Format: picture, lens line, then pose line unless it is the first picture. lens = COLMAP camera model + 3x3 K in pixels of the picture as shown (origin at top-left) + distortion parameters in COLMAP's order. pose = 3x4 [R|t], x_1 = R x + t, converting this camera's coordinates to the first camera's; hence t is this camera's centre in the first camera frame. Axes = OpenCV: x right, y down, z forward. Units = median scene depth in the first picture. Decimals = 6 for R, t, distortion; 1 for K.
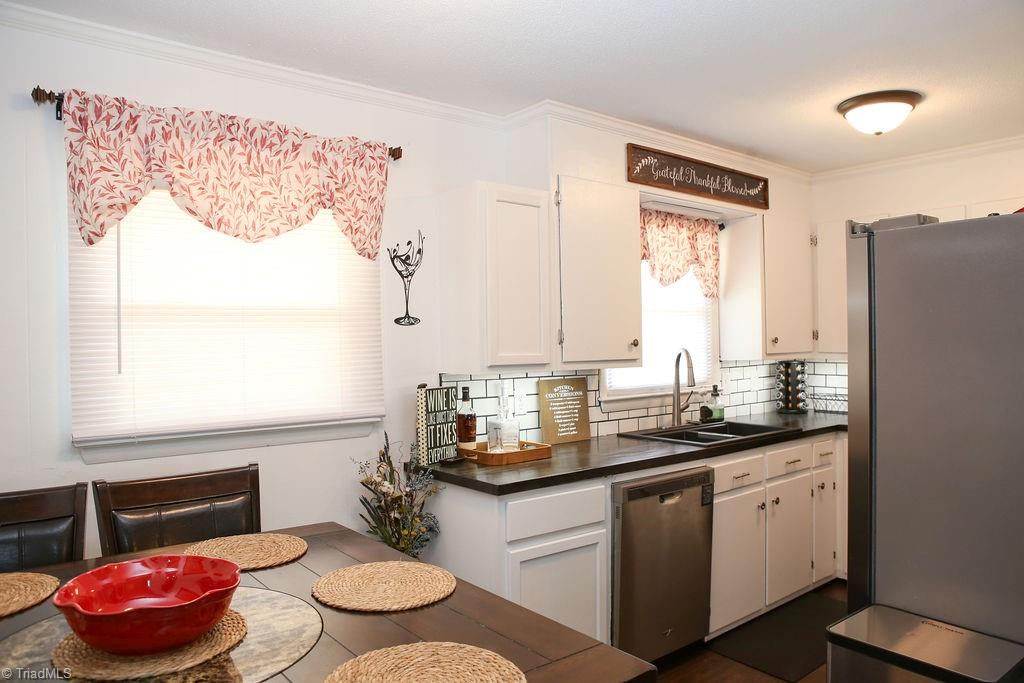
lens RADIAL K [[712.1, 0, 512.0], [0, 712.1, 341.5], [0, 0, 1]] dist [-0.109400, 0.076297]
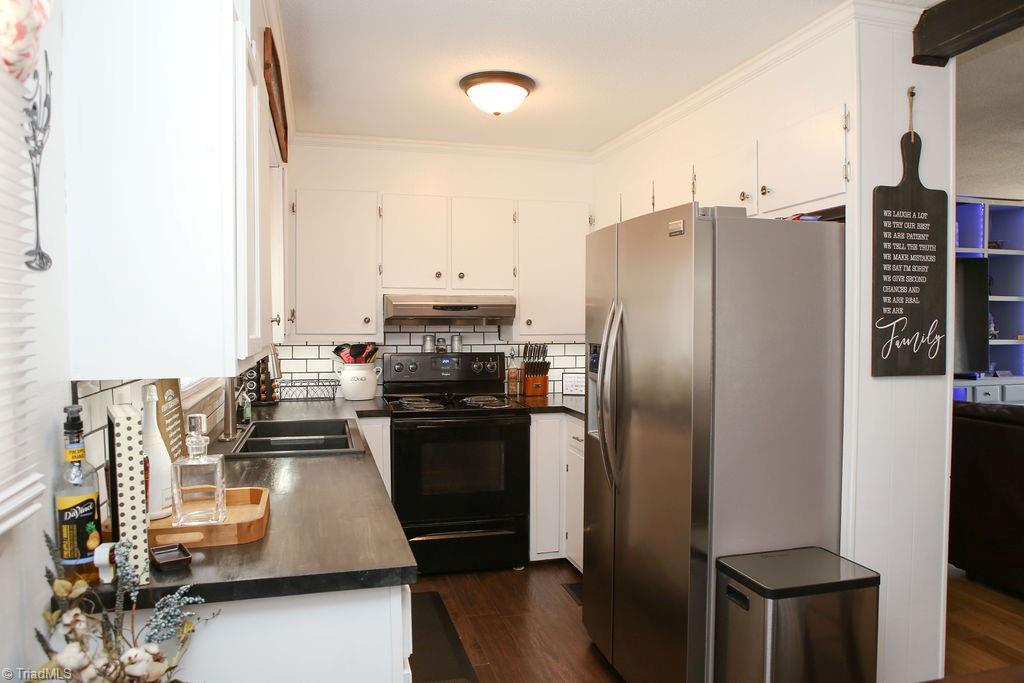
lens RADIAL K [[712.1, 0, 512.0], [0, 712.1, 341.5], [0, 0, 1]] dist [-0.109400, 0.076297]
pose [[0.404029, -0.016824, 0.914591, -0.398650], [-0.001858, 0.999814, 0.019213, 0.010289], [-0.914744, -0.009462, 0.403923, 0.550285]]
